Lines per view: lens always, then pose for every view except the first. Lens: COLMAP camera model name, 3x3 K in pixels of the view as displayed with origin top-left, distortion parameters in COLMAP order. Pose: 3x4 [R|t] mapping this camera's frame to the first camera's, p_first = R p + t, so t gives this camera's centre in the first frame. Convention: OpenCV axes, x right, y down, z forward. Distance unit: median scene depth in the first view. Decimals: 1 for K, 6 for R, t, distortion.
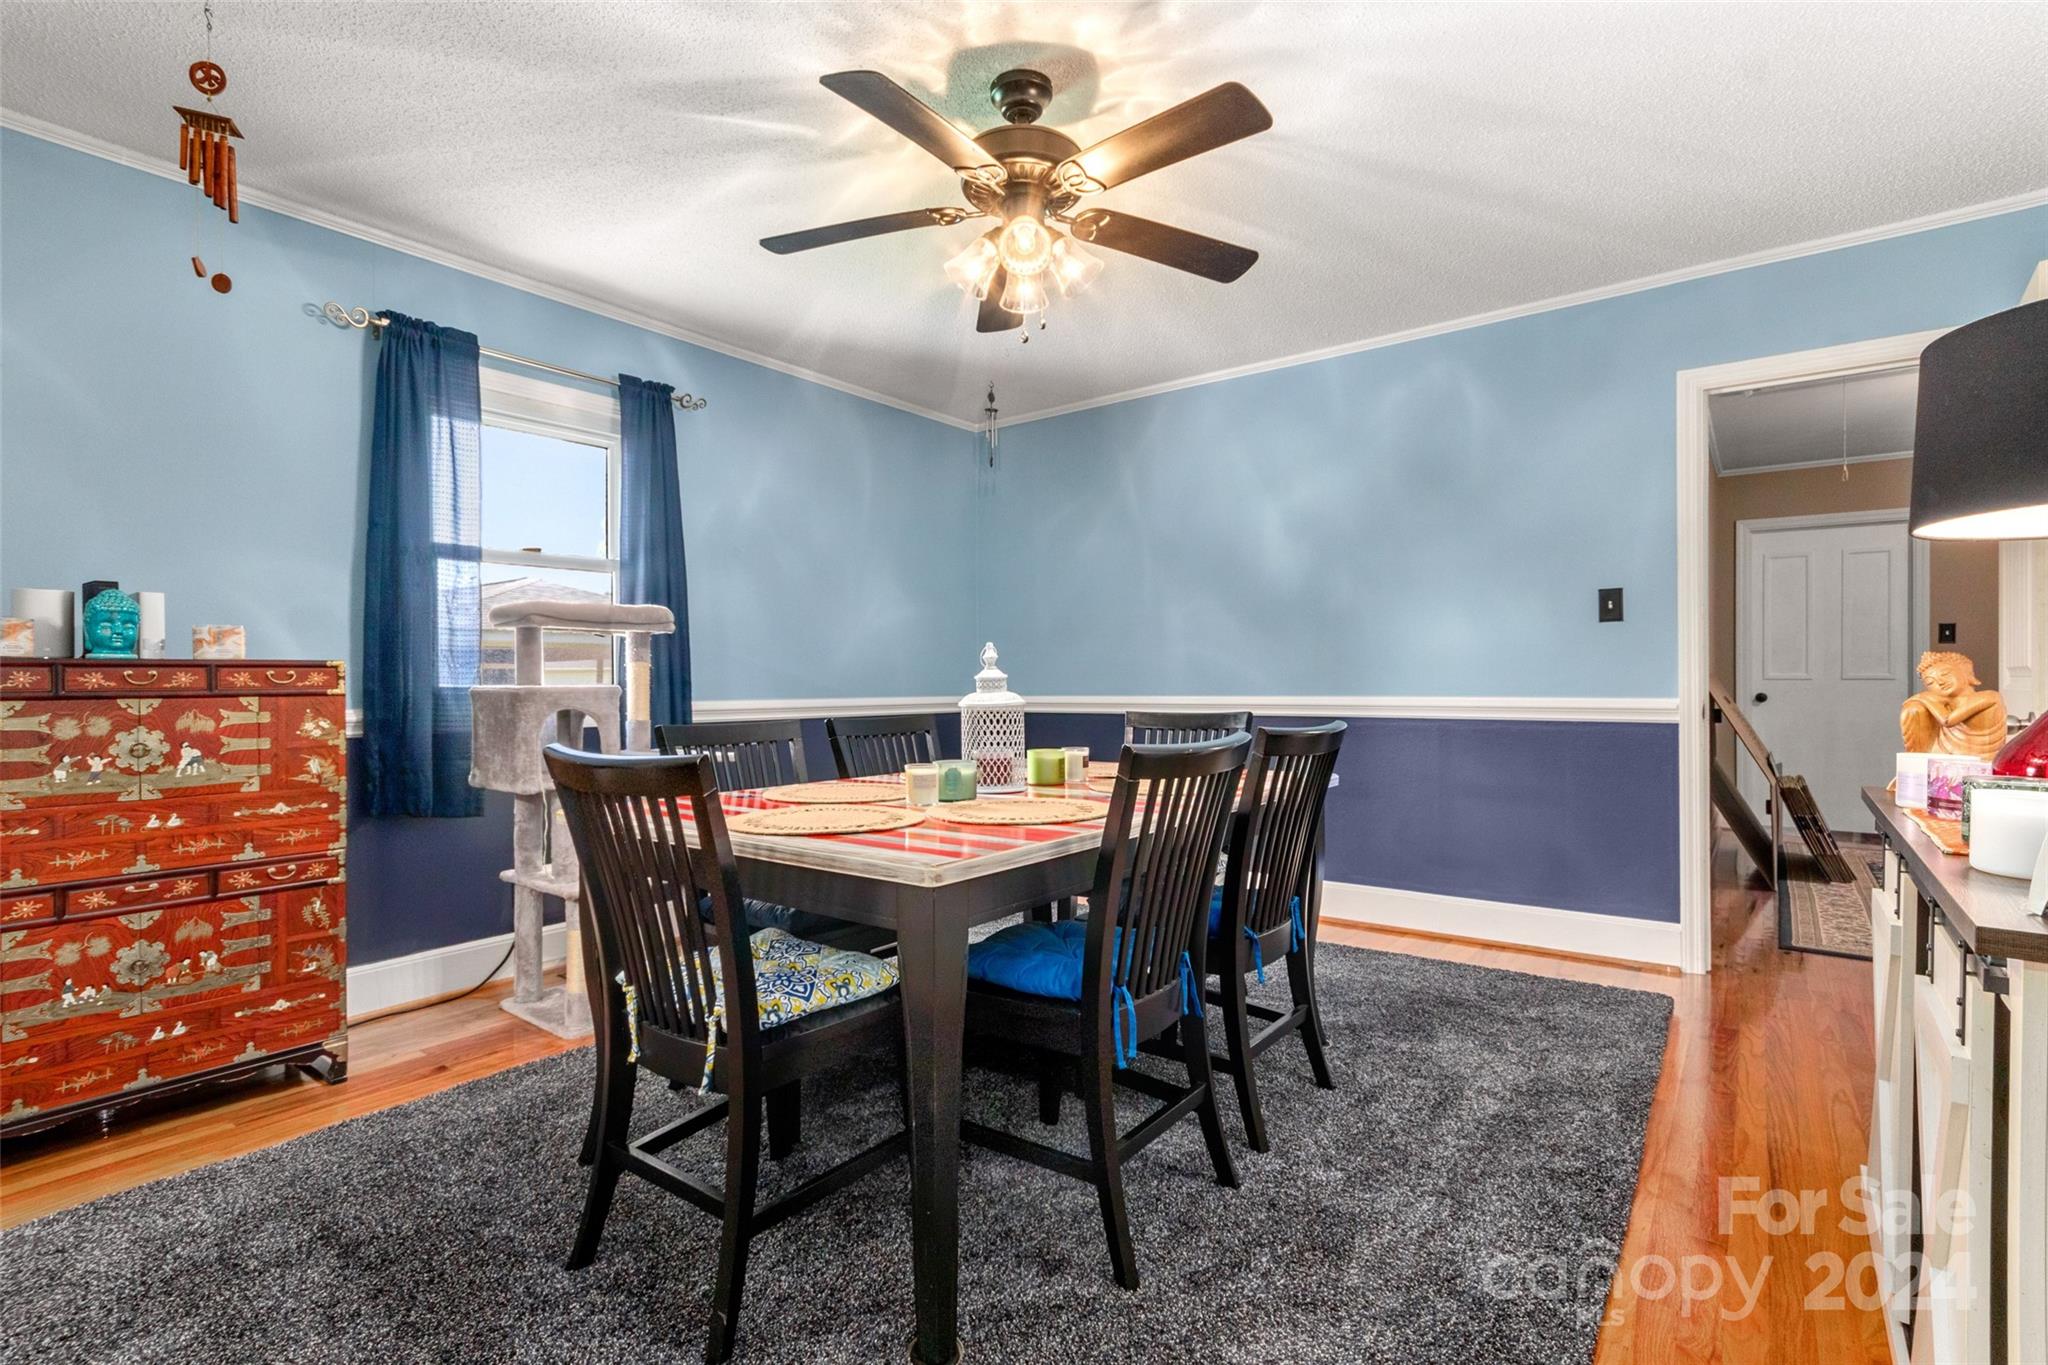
lens RADIAL K [[968.3, 0, 1021.7], [0, 968.3, 691.4], [0, 0, 1]] dist [0.001443, -0.000291]
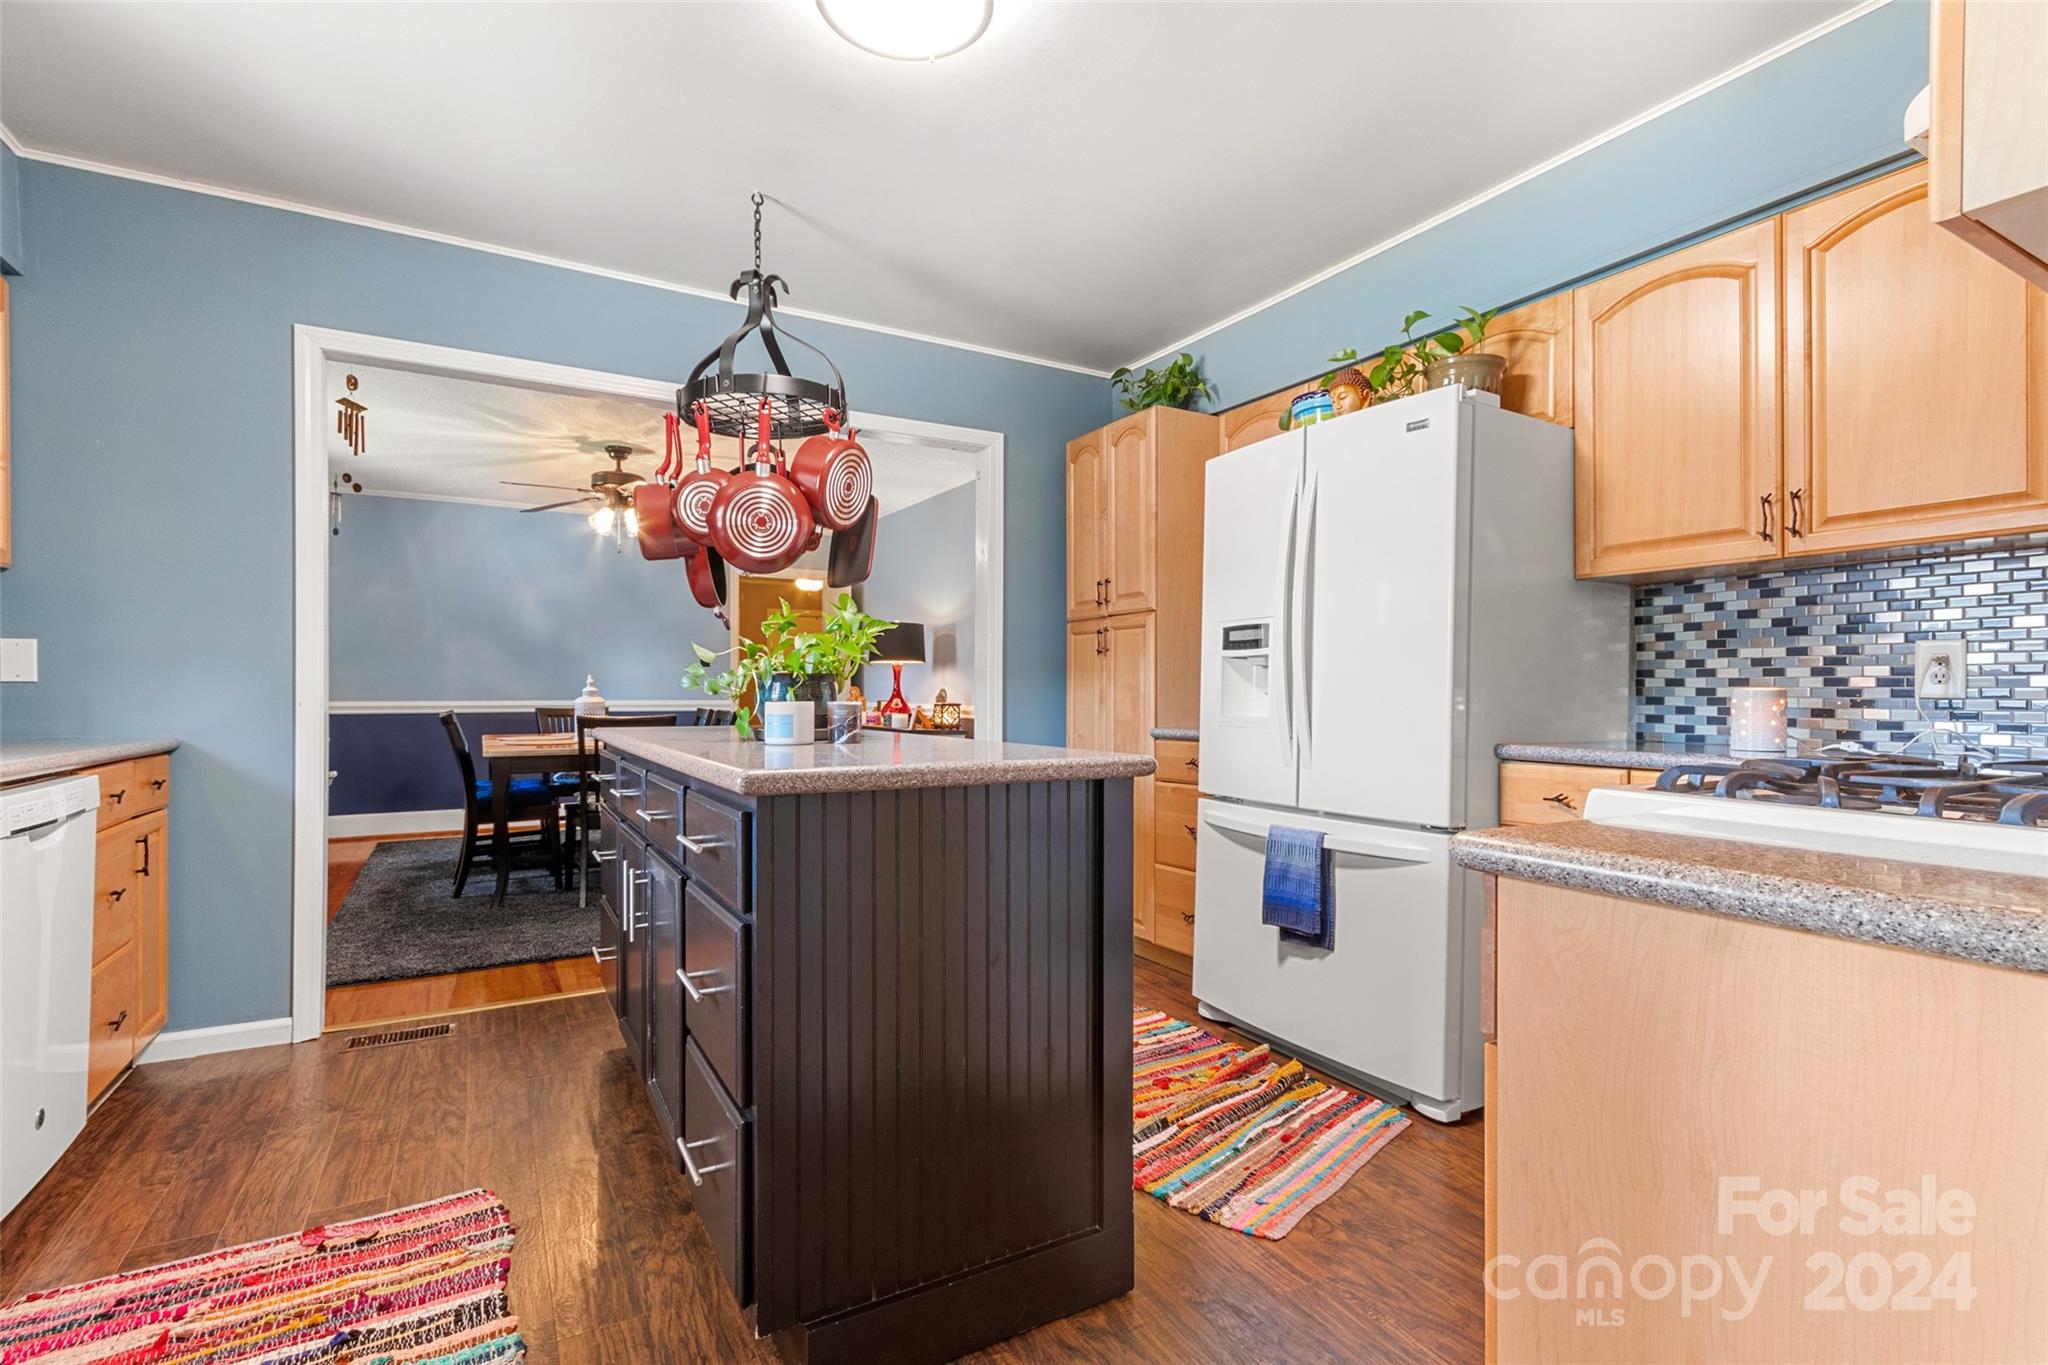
lens RADIAL K [[968.3, 0, 1033.3], [0, 968.3, 687.9], [0, 0, 1]] dist [0.001443, -0.000291]
pose [[0.381479, 0.014060, 0.924271, -1.756650], [0.001221, 0.999876, -0.015714, 0.016513], [-0.924377, 0.007123, 0.381414, -0.850917]]
